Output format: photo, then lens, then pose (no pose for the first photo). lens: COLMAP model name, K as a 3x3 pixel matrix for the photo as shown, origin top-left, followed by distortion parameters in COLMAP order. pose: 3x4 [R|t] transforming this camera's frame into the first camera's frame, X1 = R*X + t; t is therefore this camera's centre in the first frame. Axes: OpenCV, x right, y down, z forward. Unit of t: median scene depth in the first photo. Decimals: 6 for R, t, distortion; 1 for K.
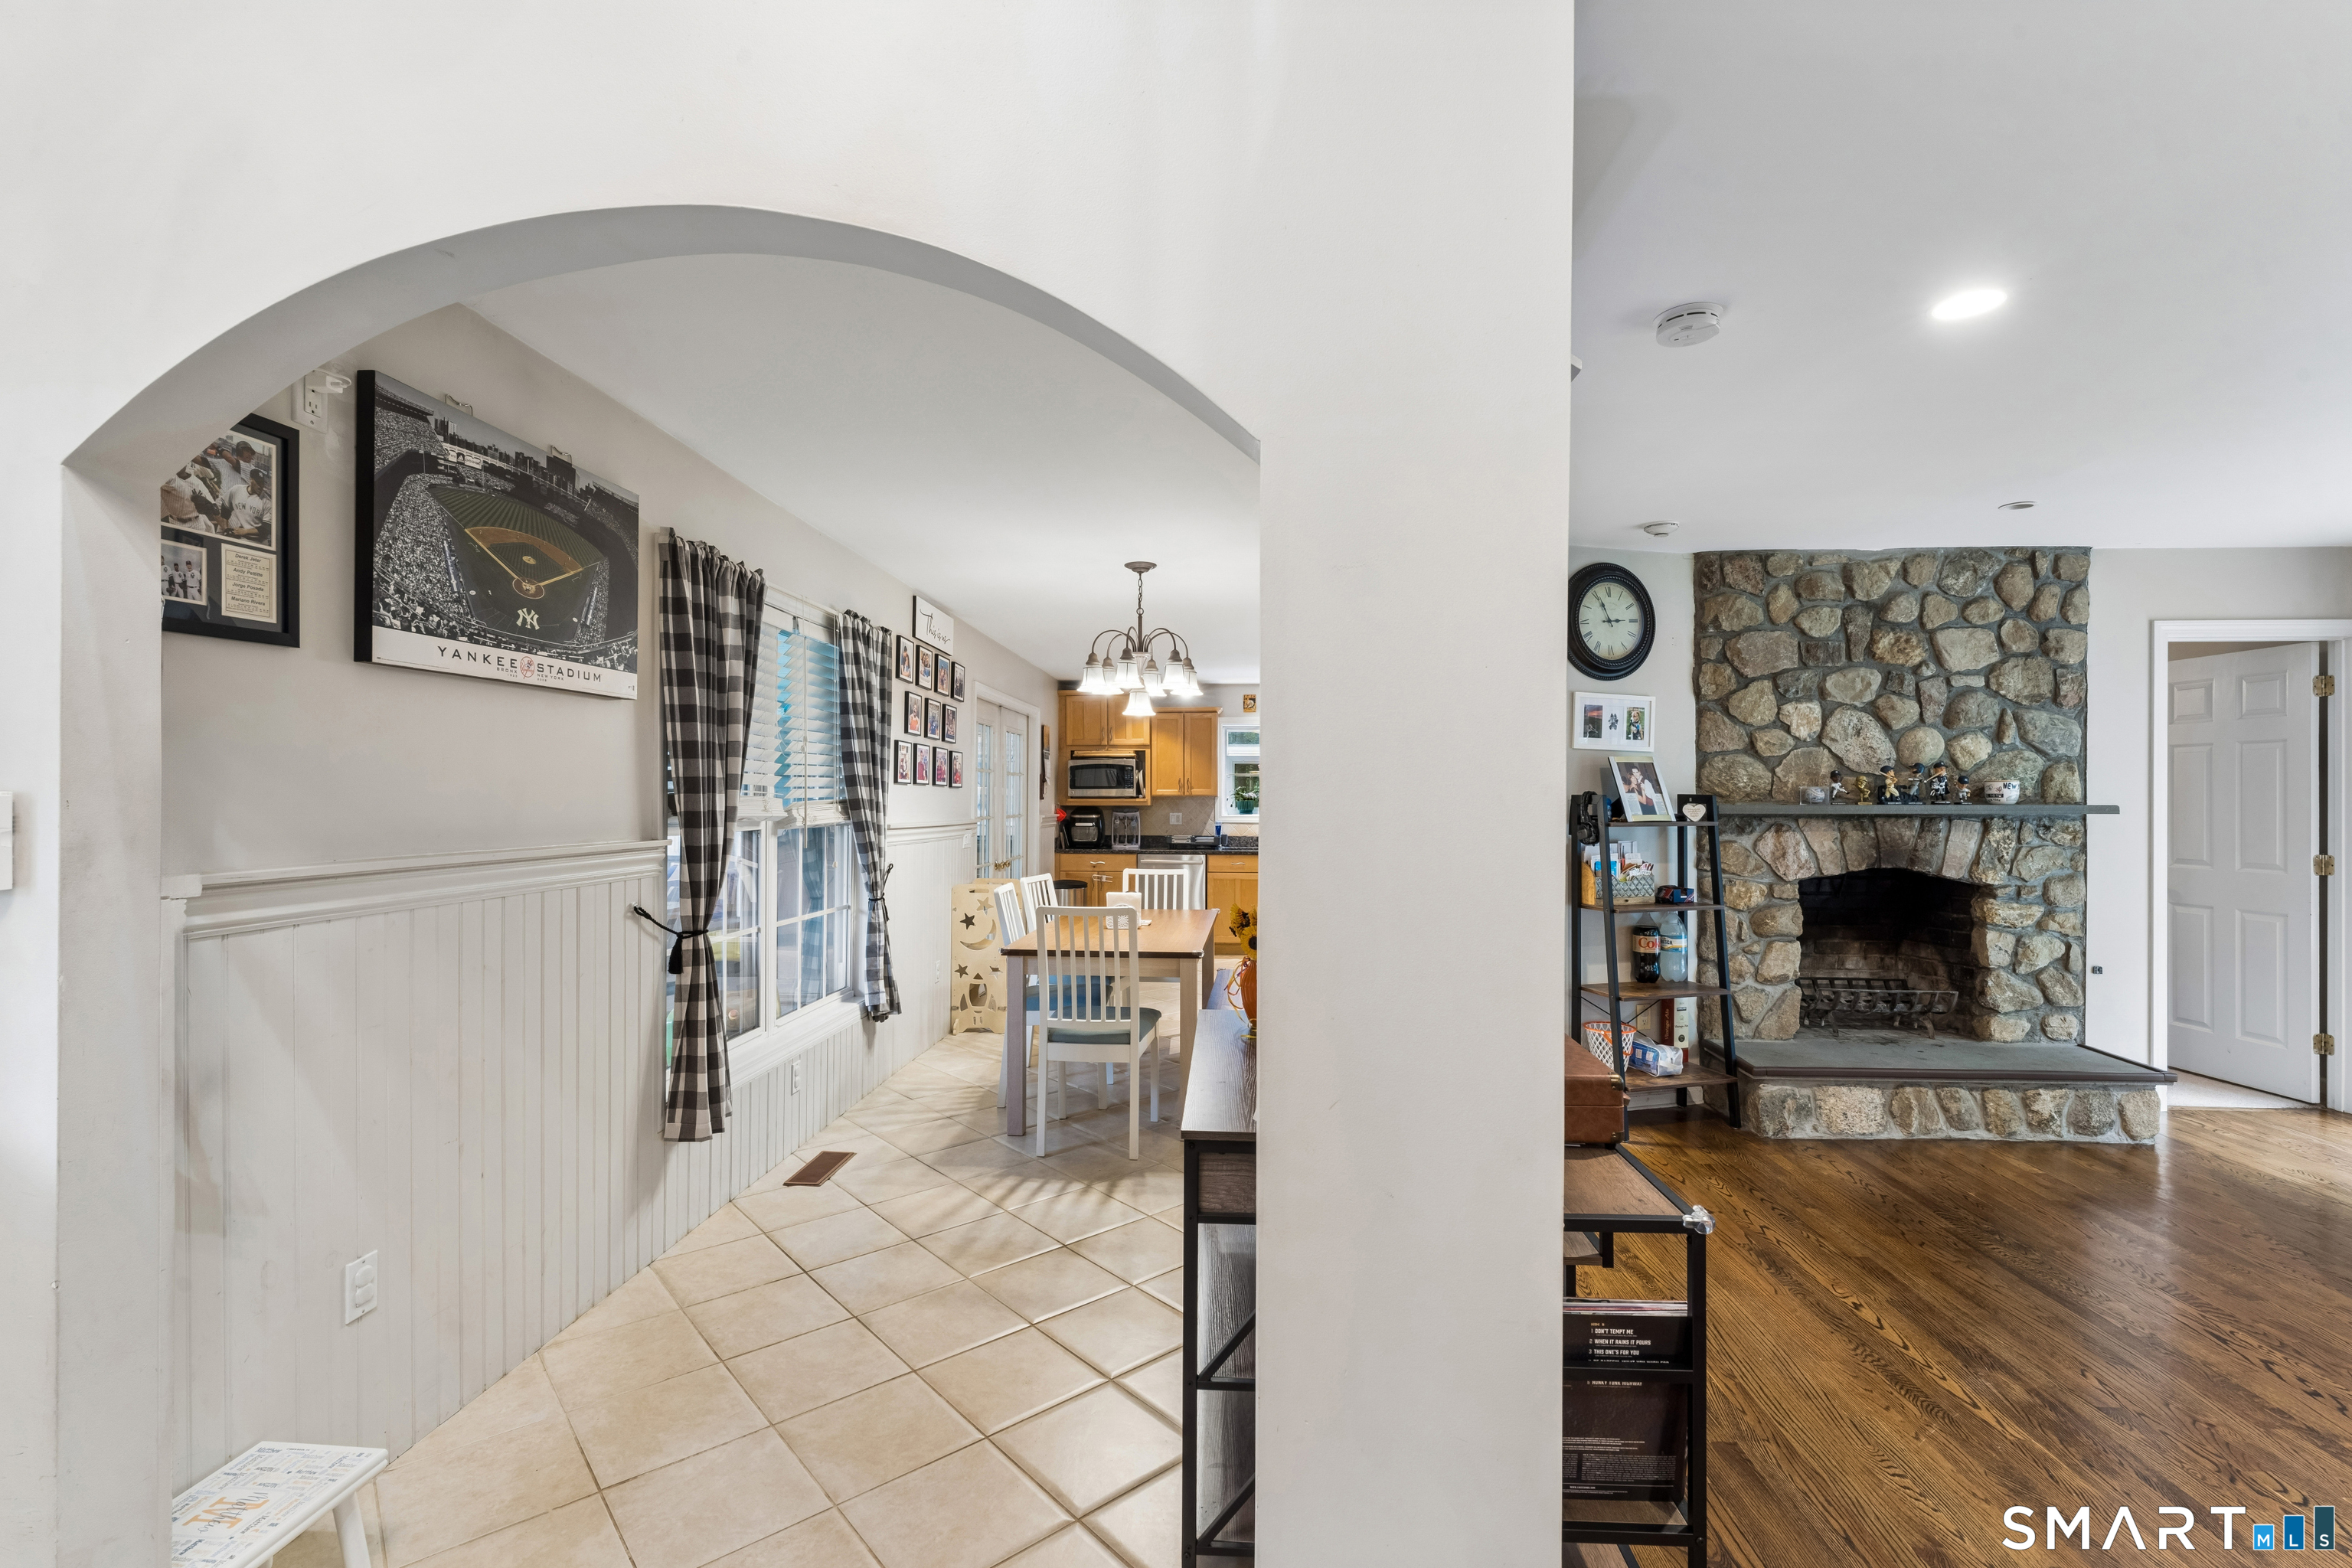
lens RADIAL K [[1049.5, 0, 1177.6], [0, 1049.5, 796.9], [0, 0, 1]] dist [-0.001432, 0.001964]
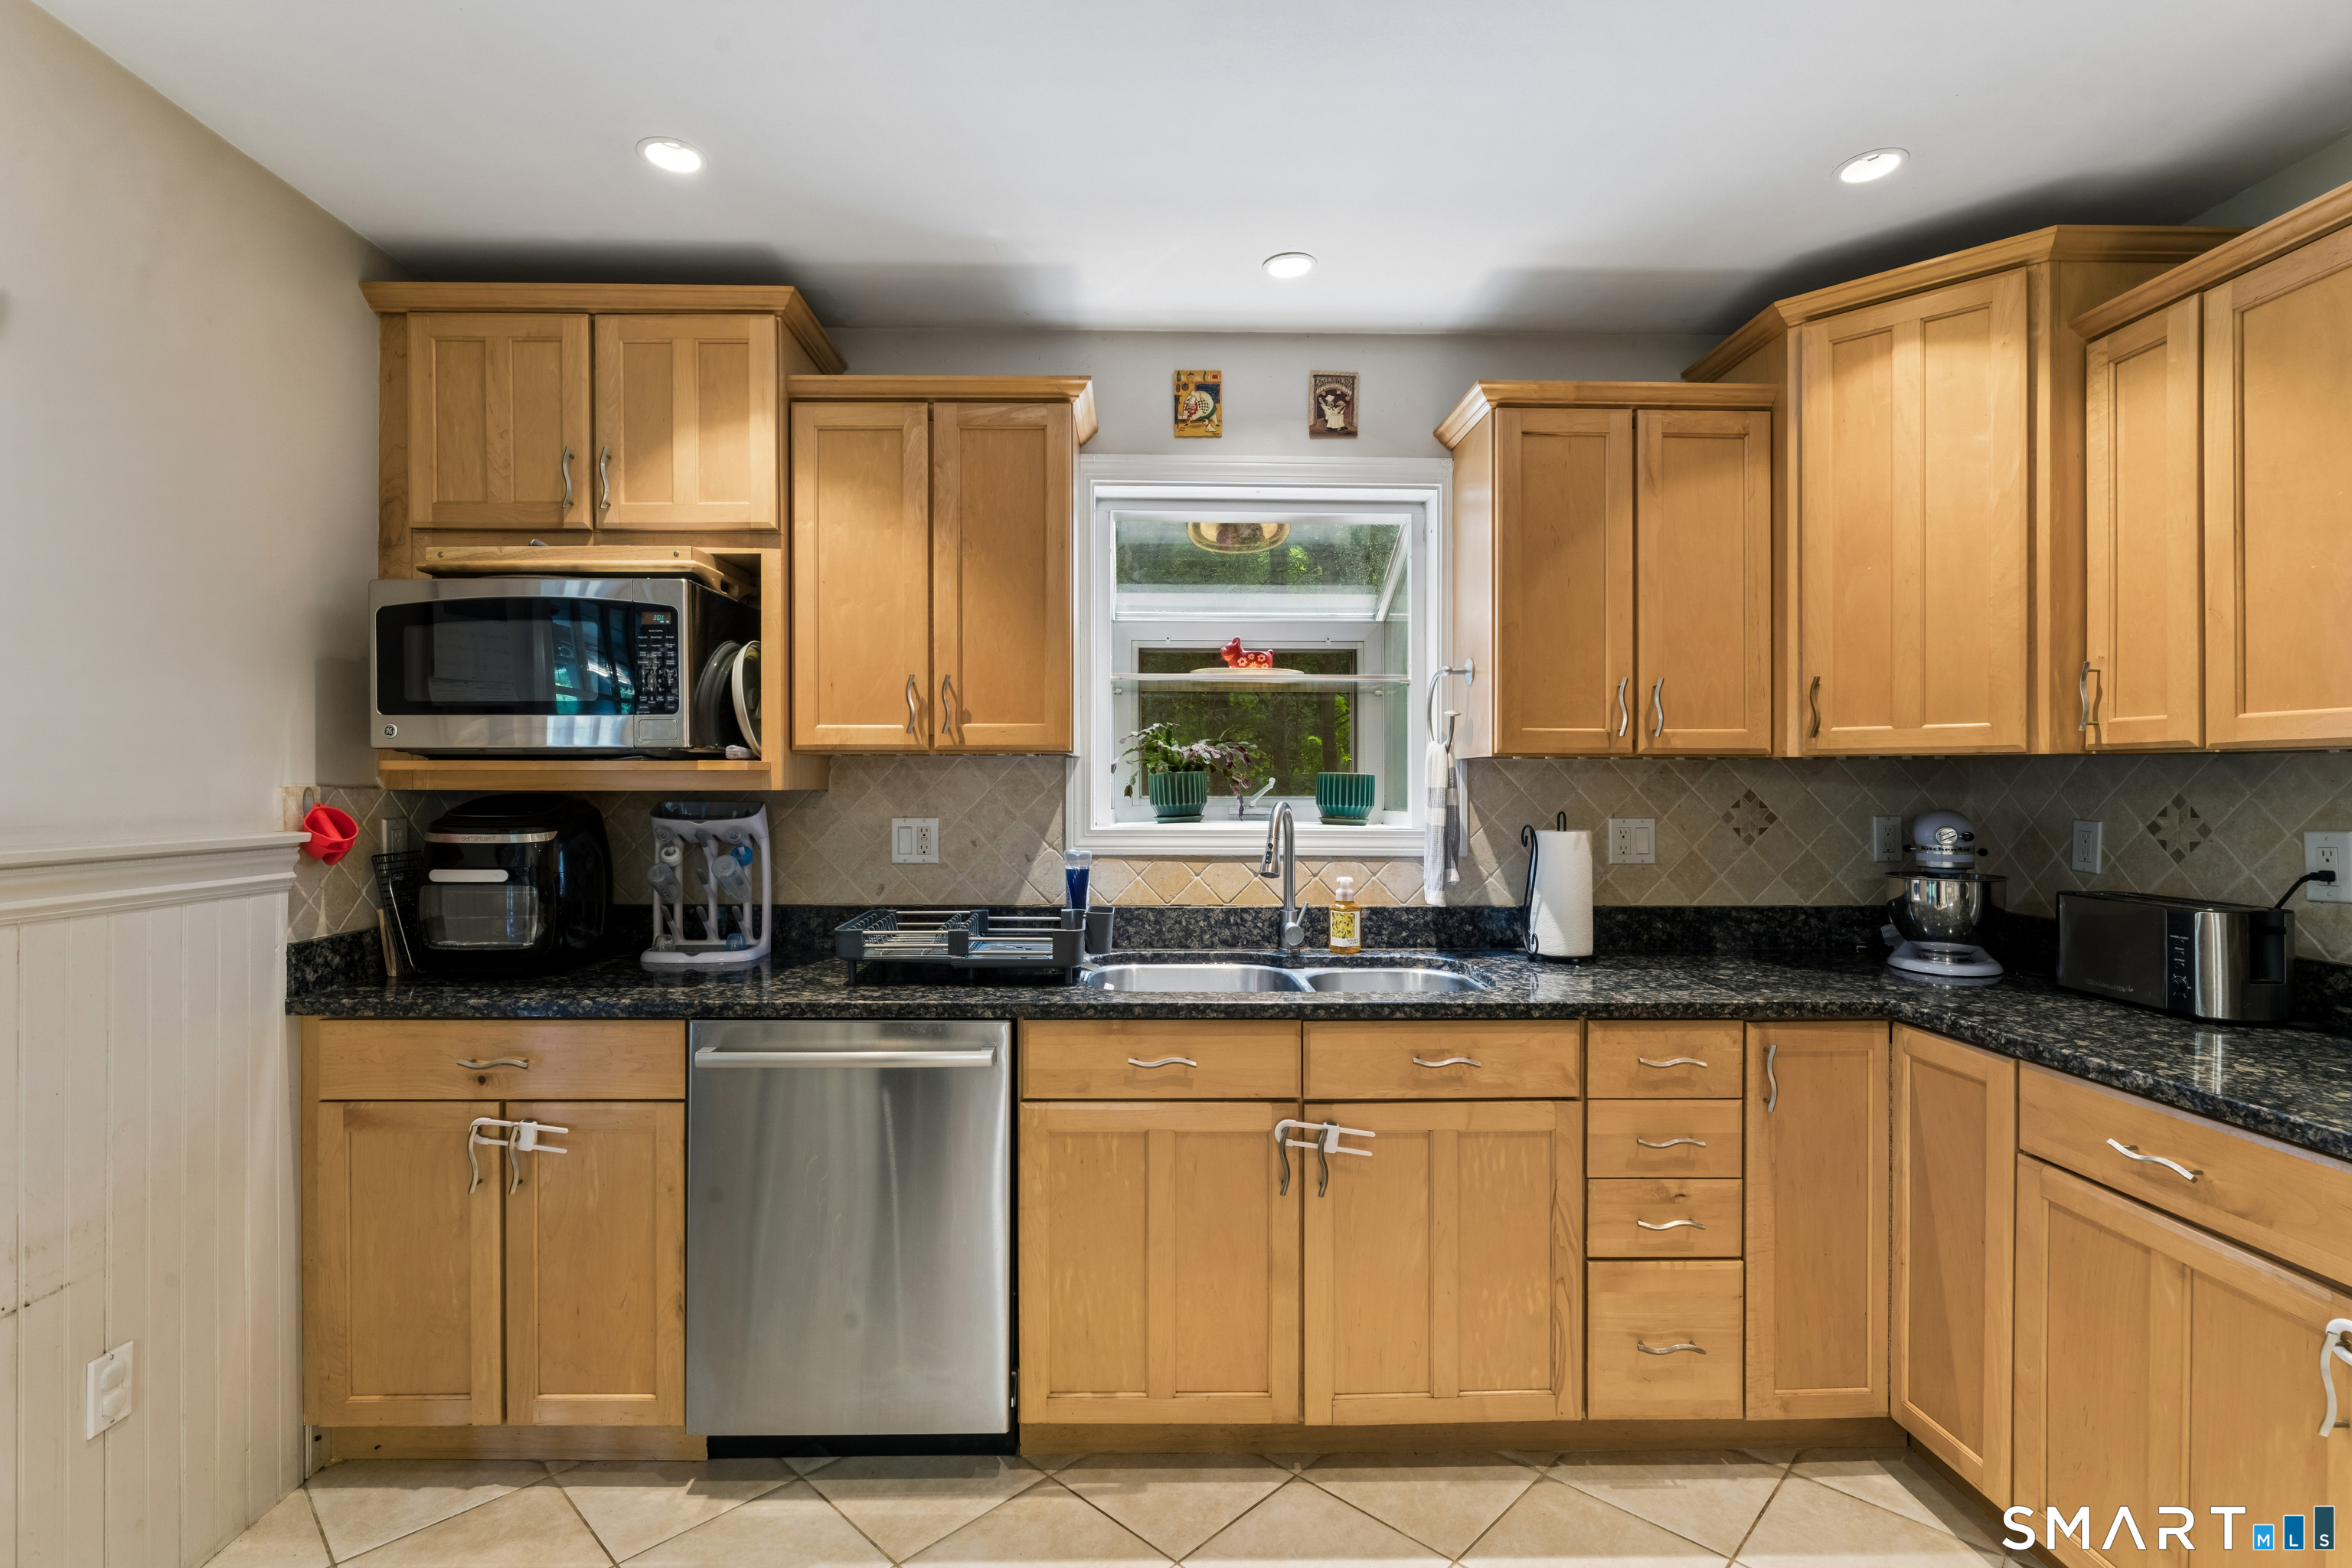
lens RADIAL K [[1083.0, 0, 1168.2], [0, 1083.0, 783.7], [0, 0, 1]] dist [-0.000352, -0.000071]
pose [[0.995194, 0.000856, 0.097917, 0.075459], [-0.001554, 0.999974, 0.007054, 0.010343], [-0.097909, -0.007172, 0.995170, 1.582606]]
